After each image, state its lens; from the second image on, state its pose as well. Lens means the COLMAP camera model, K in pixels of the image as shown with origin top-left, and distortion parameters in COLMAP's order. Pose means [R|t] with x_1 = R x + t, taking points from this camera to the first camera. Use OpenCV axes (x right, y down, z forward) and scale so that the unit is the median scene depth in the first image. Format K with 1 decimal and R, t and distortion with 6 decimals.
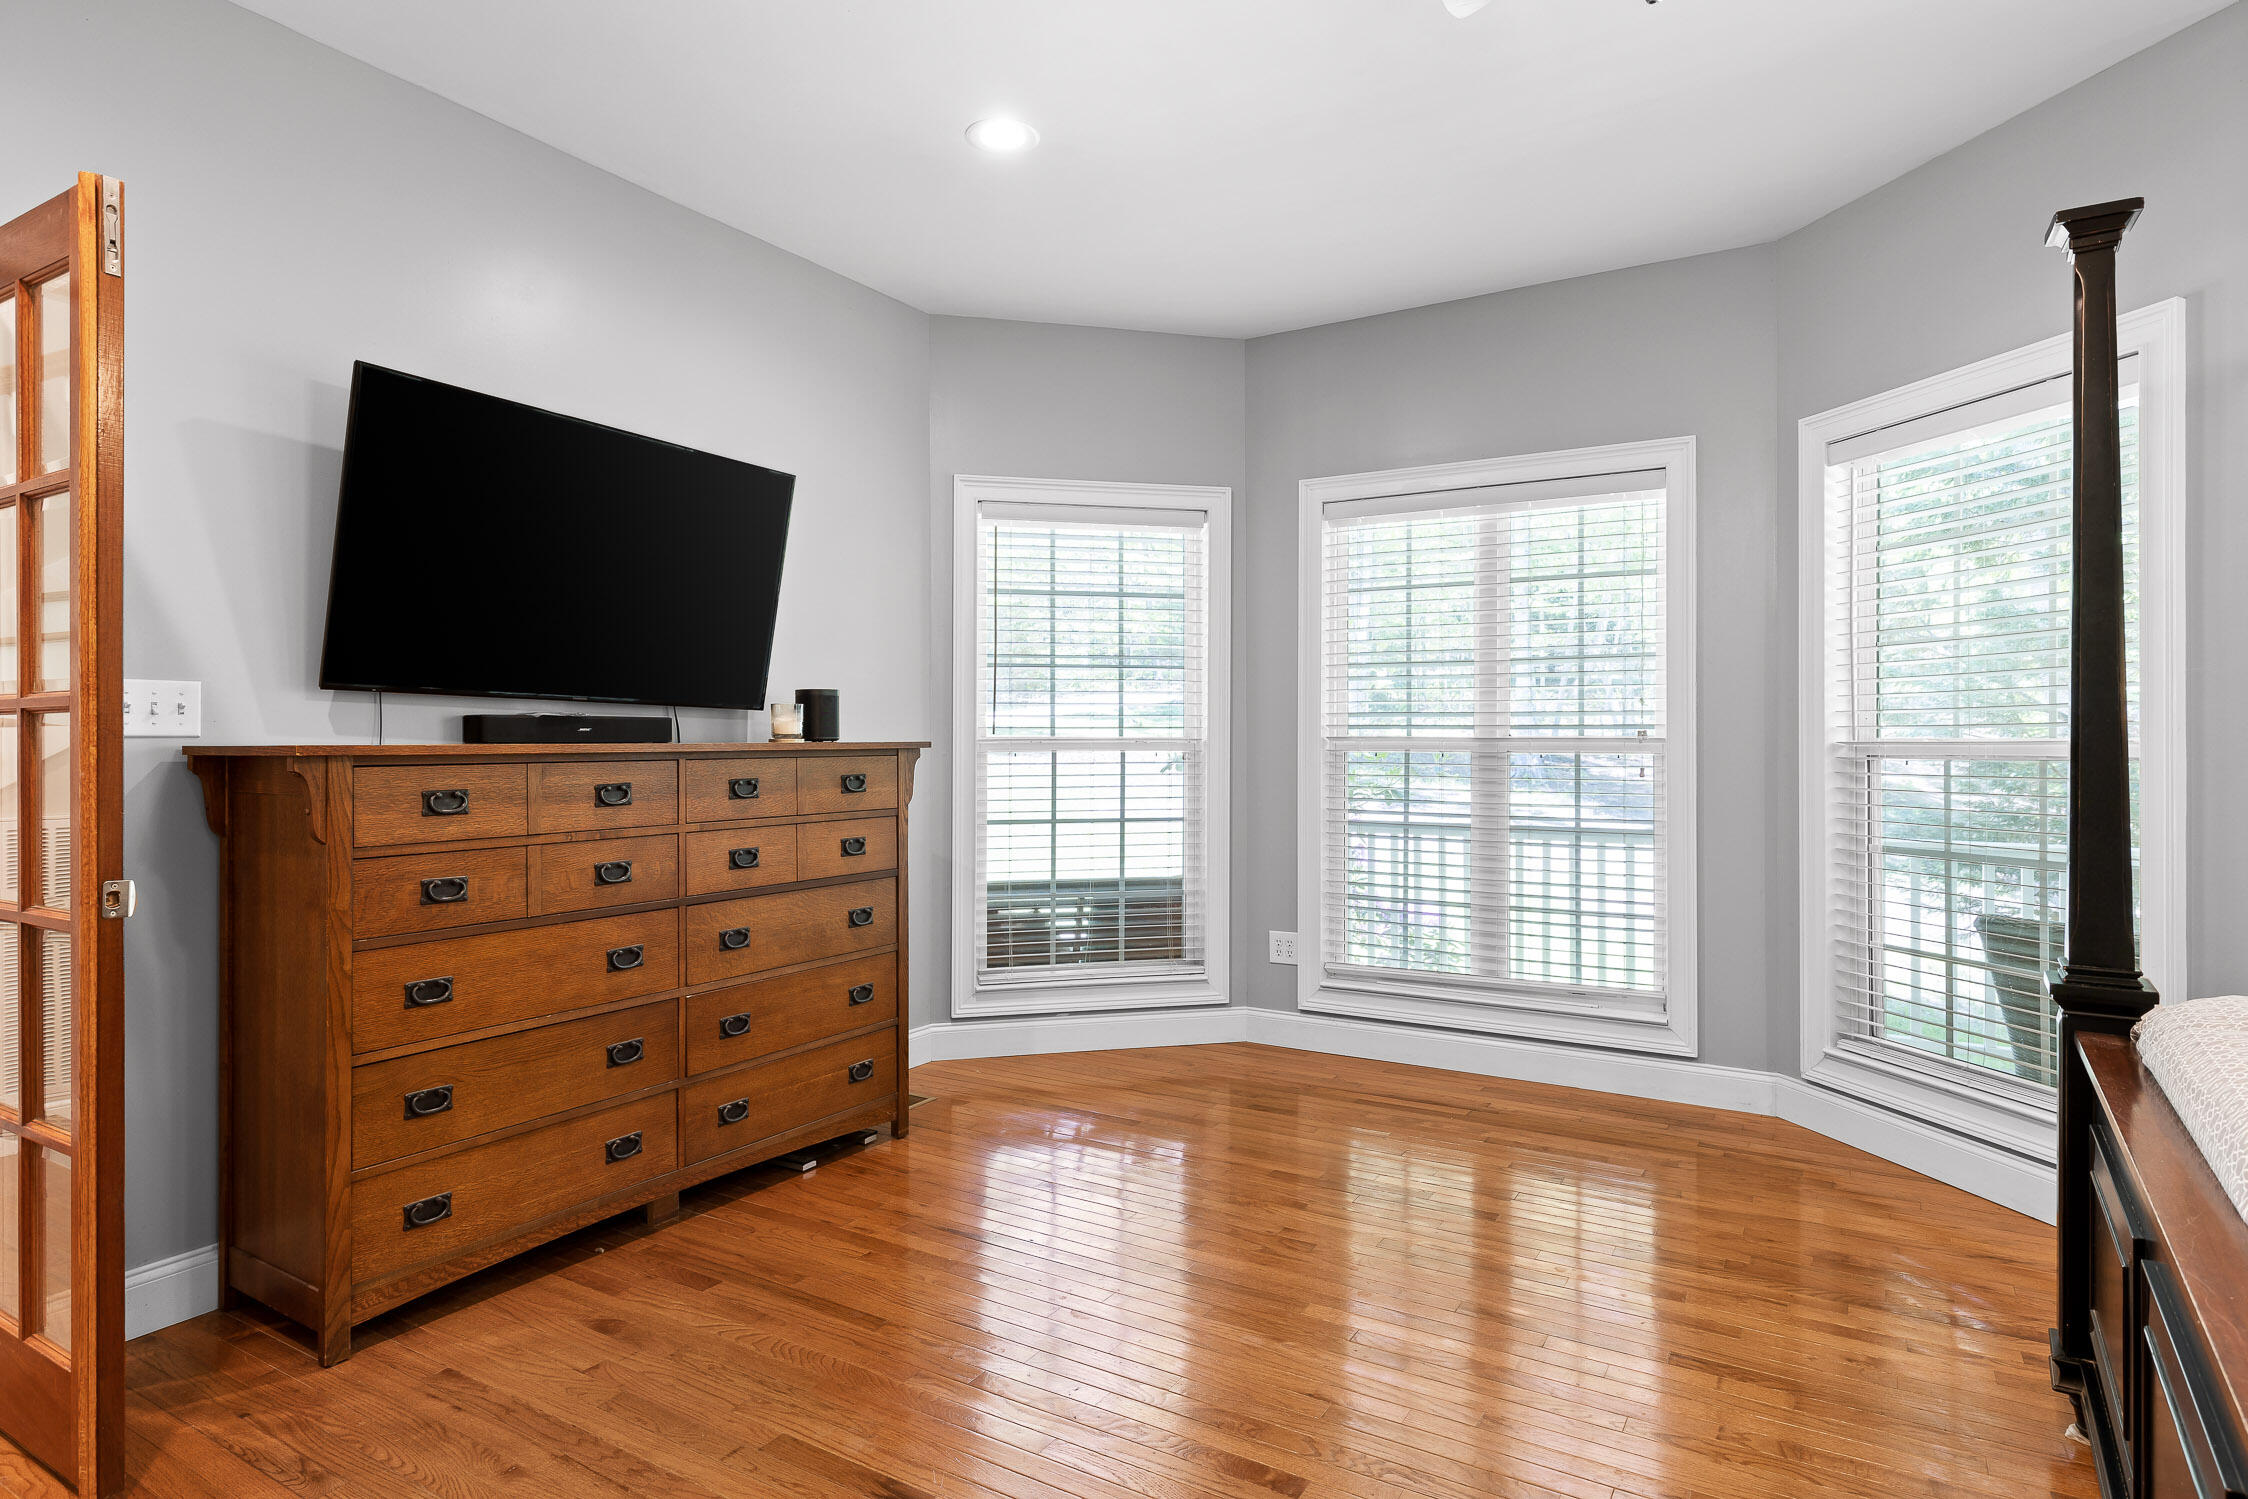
lens RADIAL K [[1220.2, 0, 1124.1], [0, 1220.2, 732.9], [0, 0, 1]] dist [0.001443, 0.000038]
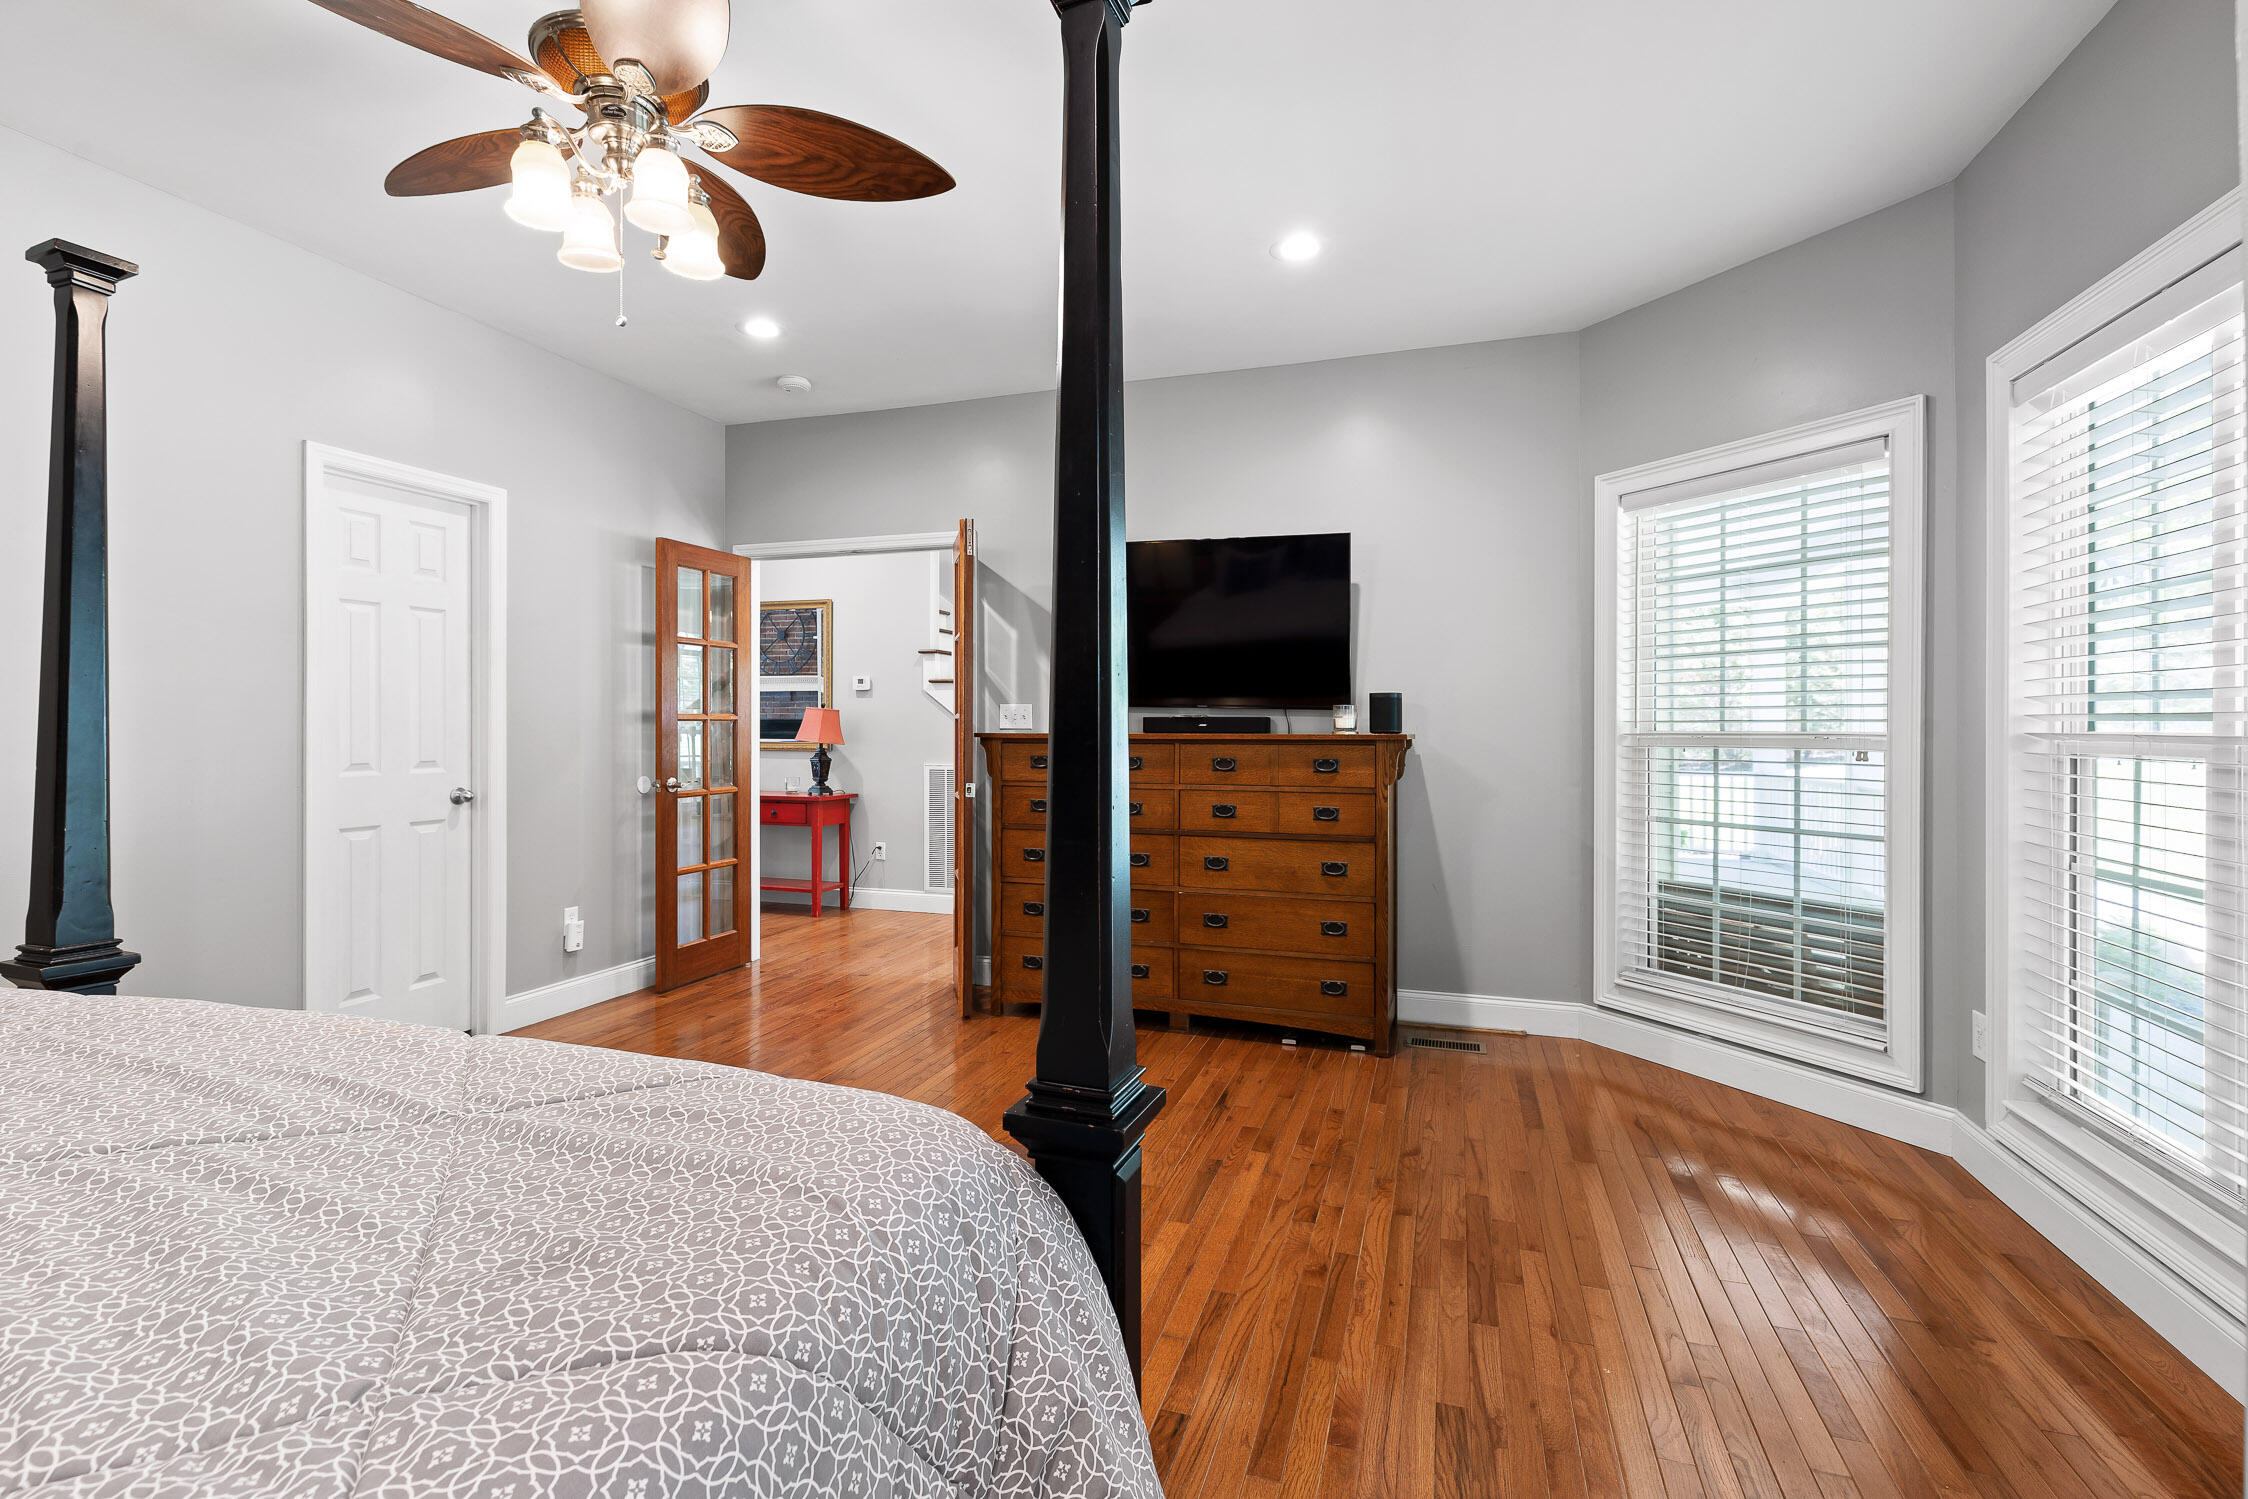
lens RADIAL K [[1027.1, 0, 1117.6], [0, 1027.1, 736.5], [0, 0, 1]] dist [0.001189, 0.000203]
pose [[0.229013, 0.008473, -0.973386, 0.756810], [-0.000725, 0.999963, 0.008534, 0.000649], [0.973423, -0.001248, 0.229011, 0.502692]]
